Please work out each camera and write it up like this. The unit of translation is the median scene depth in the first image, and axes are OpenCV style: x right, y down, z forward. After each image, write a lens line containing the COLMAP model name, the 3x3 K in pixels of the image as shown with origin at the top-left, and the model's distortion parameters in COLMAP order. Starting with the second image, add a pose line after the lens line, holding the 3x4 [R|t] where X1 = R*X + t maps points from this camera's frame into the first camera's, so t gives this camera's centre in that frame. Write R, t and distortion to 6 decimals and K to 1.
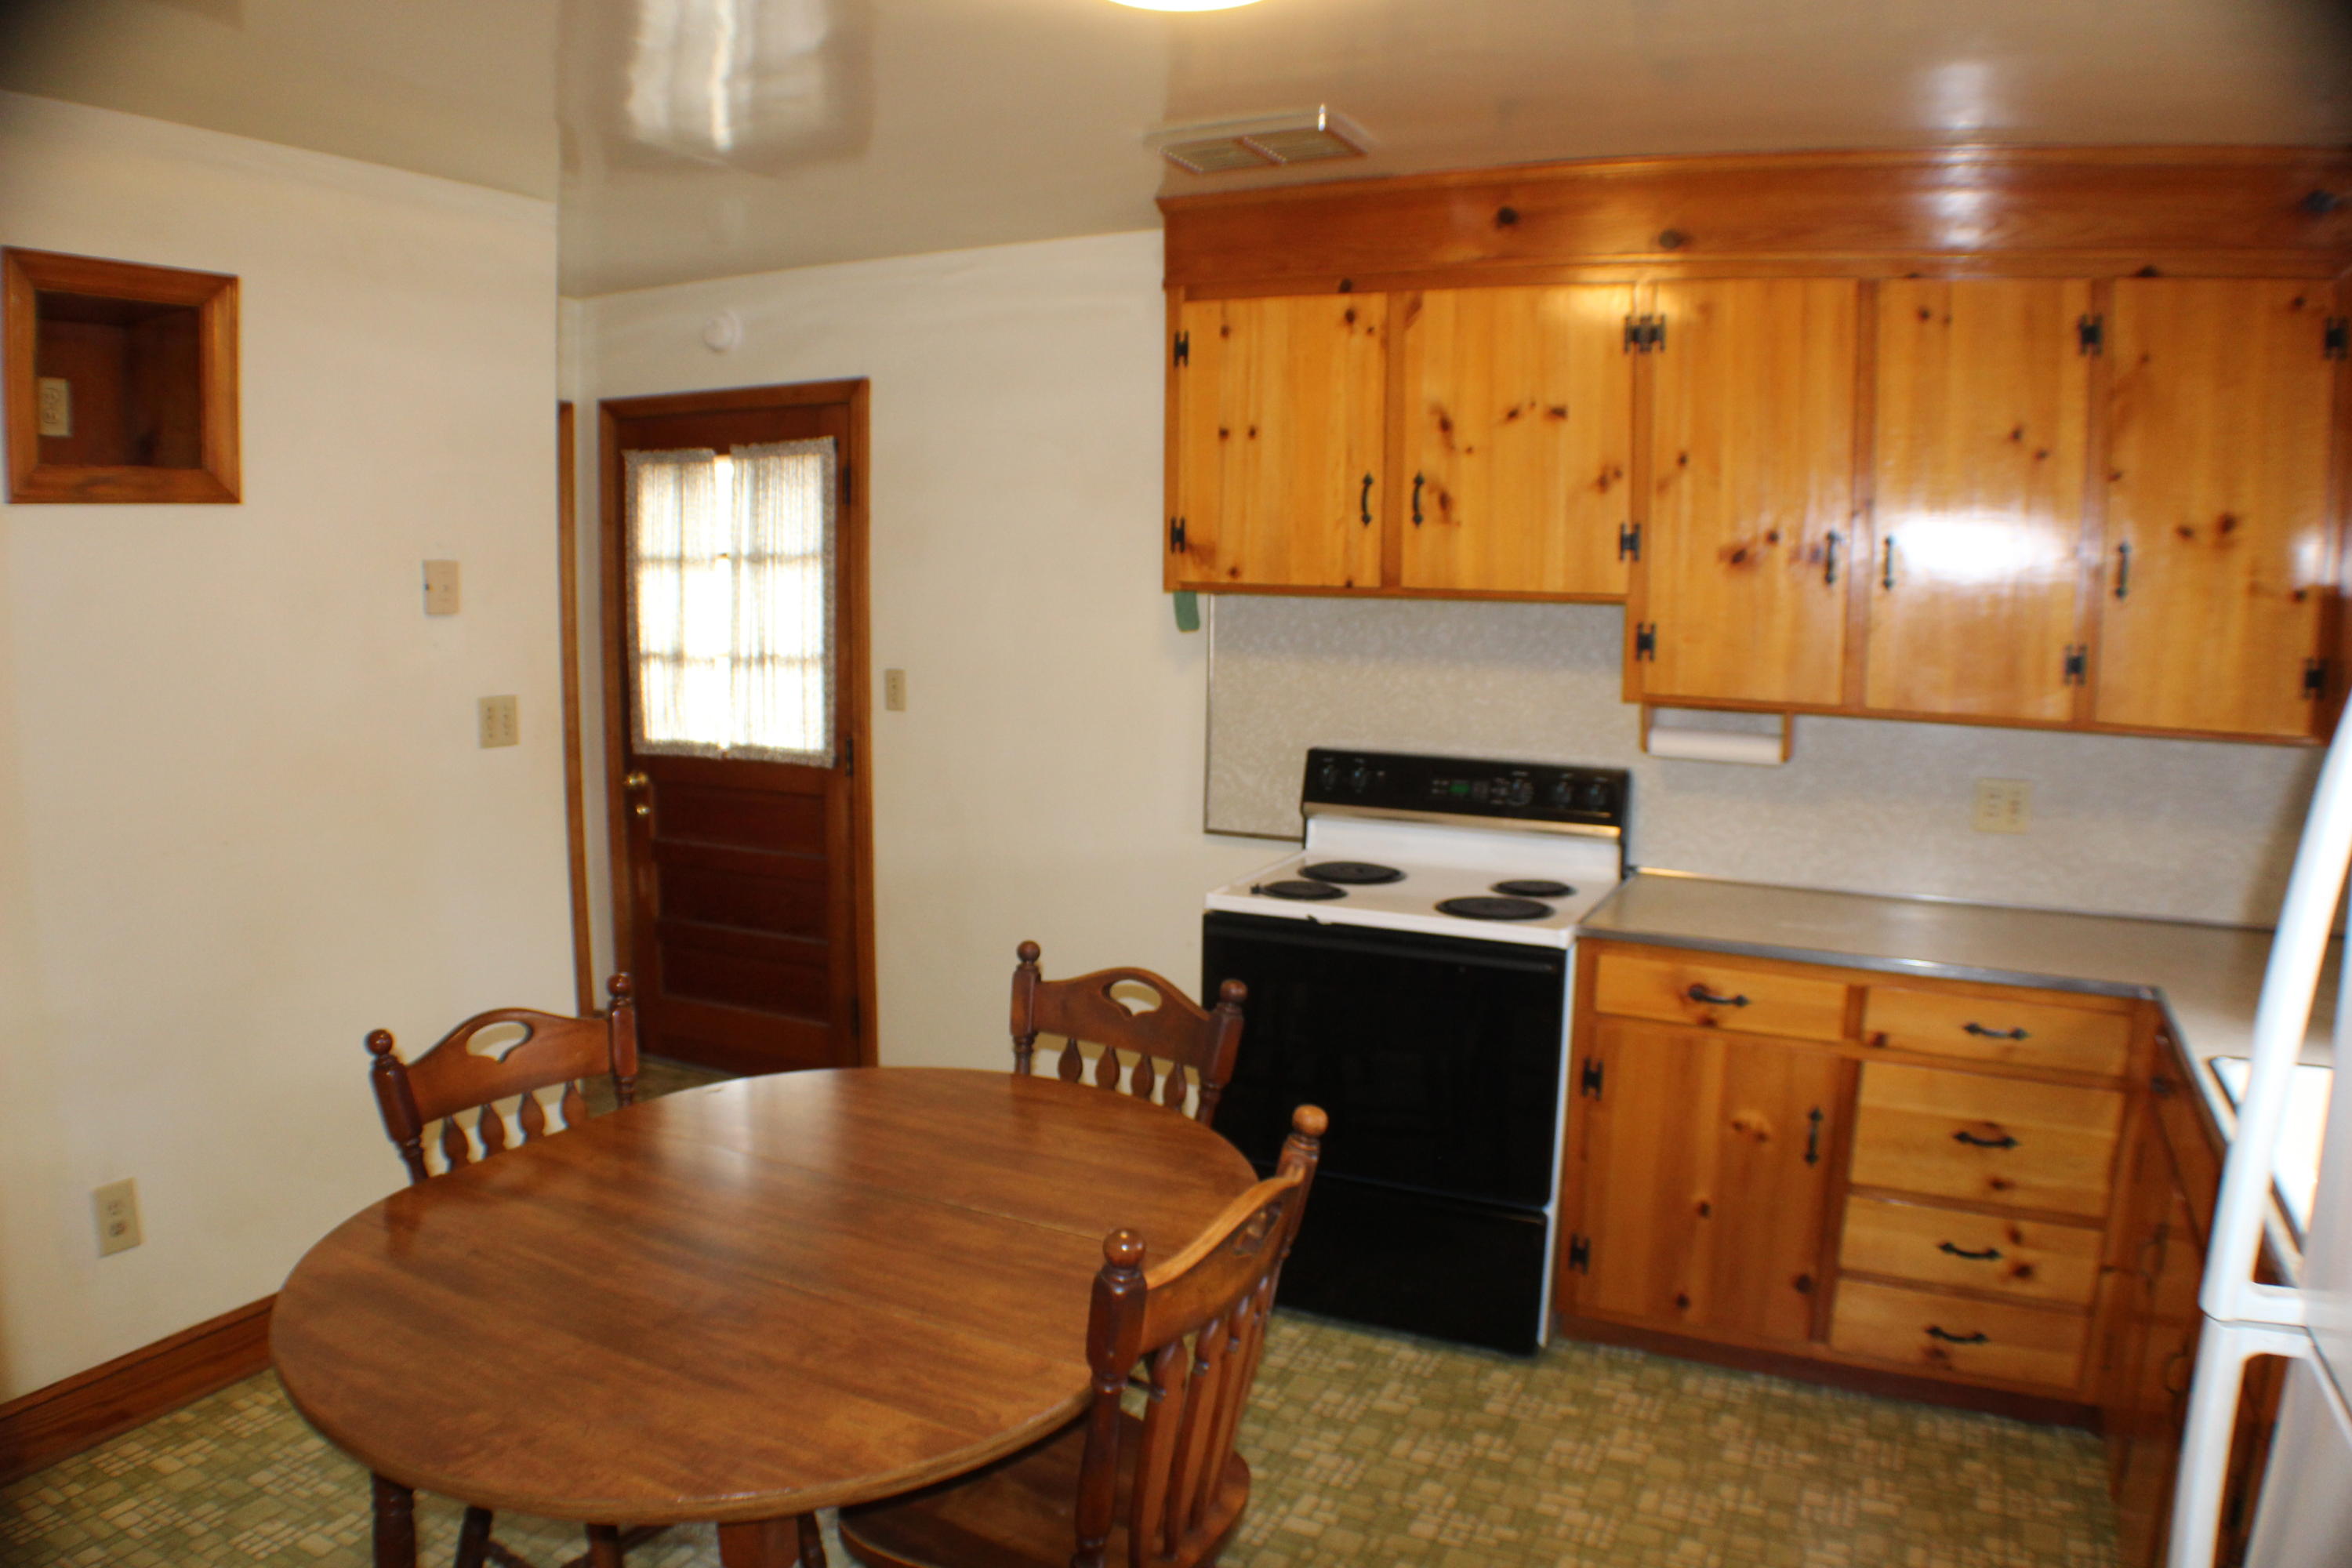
lens RADIAL K [[1628.4, 0, 1080.8], [0, 1628.4, 804.7], [0, 0, 1]] dist [-0.199317, 0.049230]
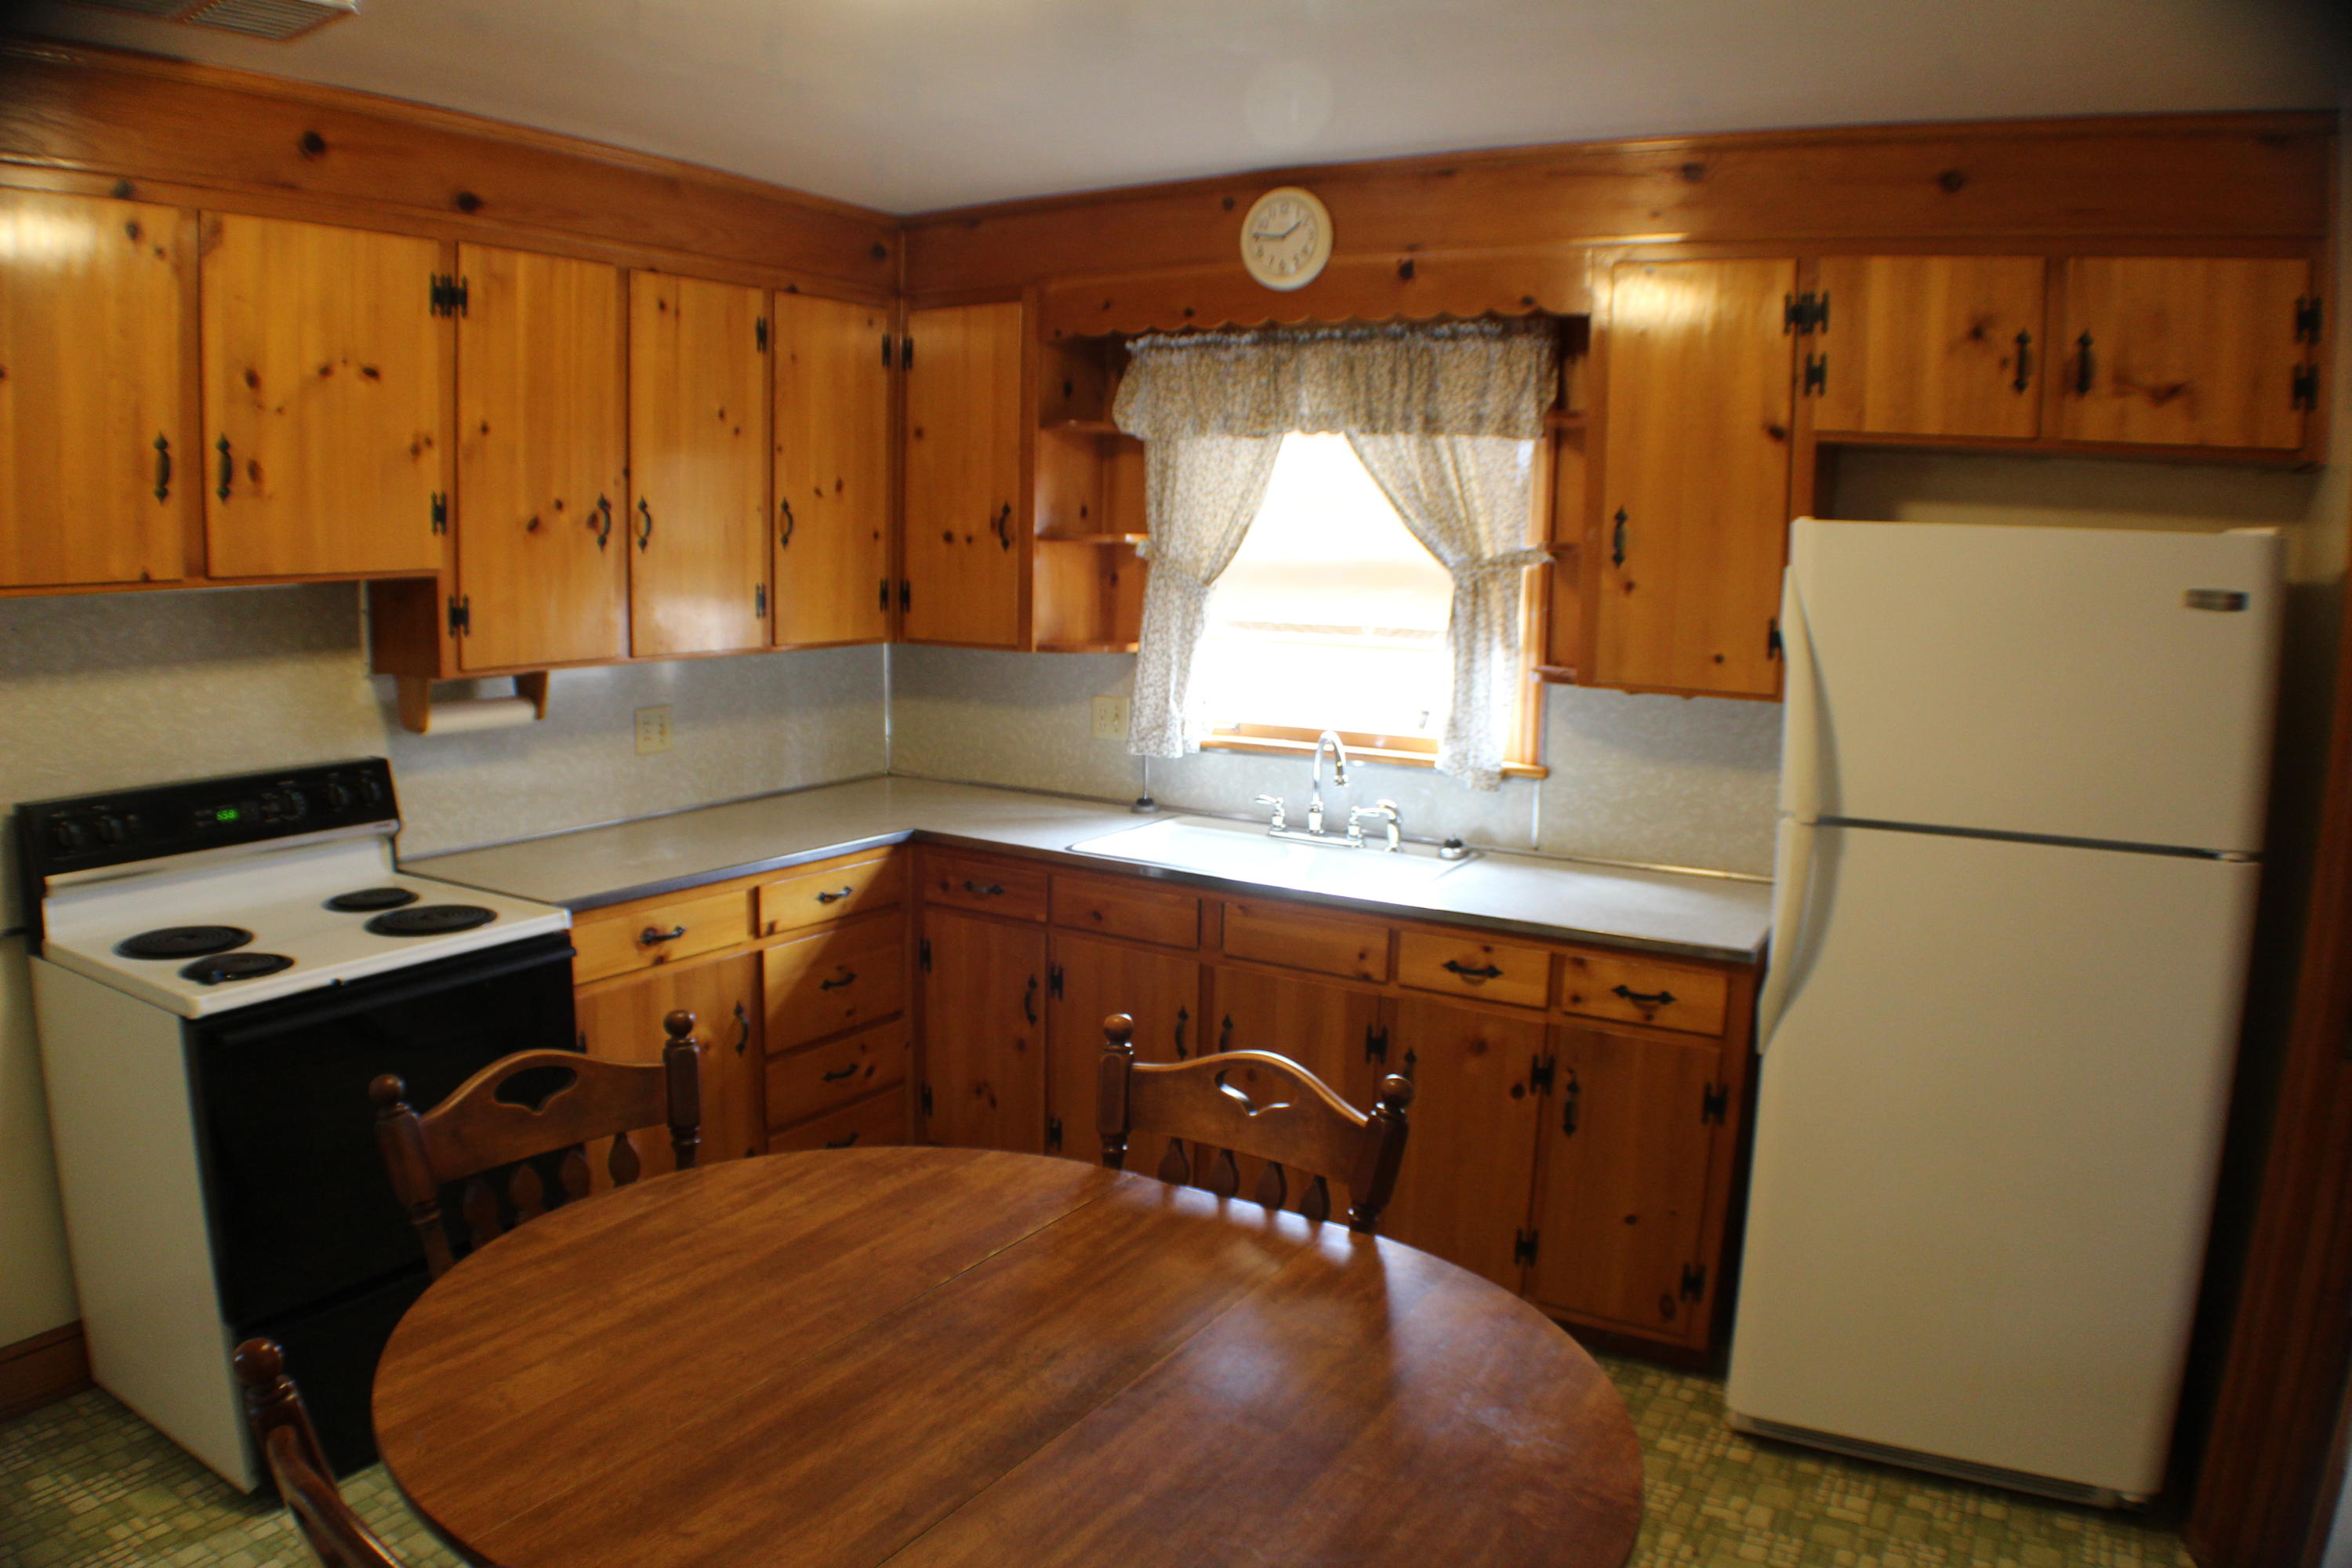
lens RADIAL K [[1657.0, 0, 1166.0], [0, 1657.0, 804.9], [0, 0, 1]] dist [-0.217053, 0.079746]
pose [[0.052401, -0.167519, 0.984475, -0.511711], [0.138539, 0.977516, 0.158961, -0.072824], [-0.988970, 0.128058, 0.074431, 0.446050]]
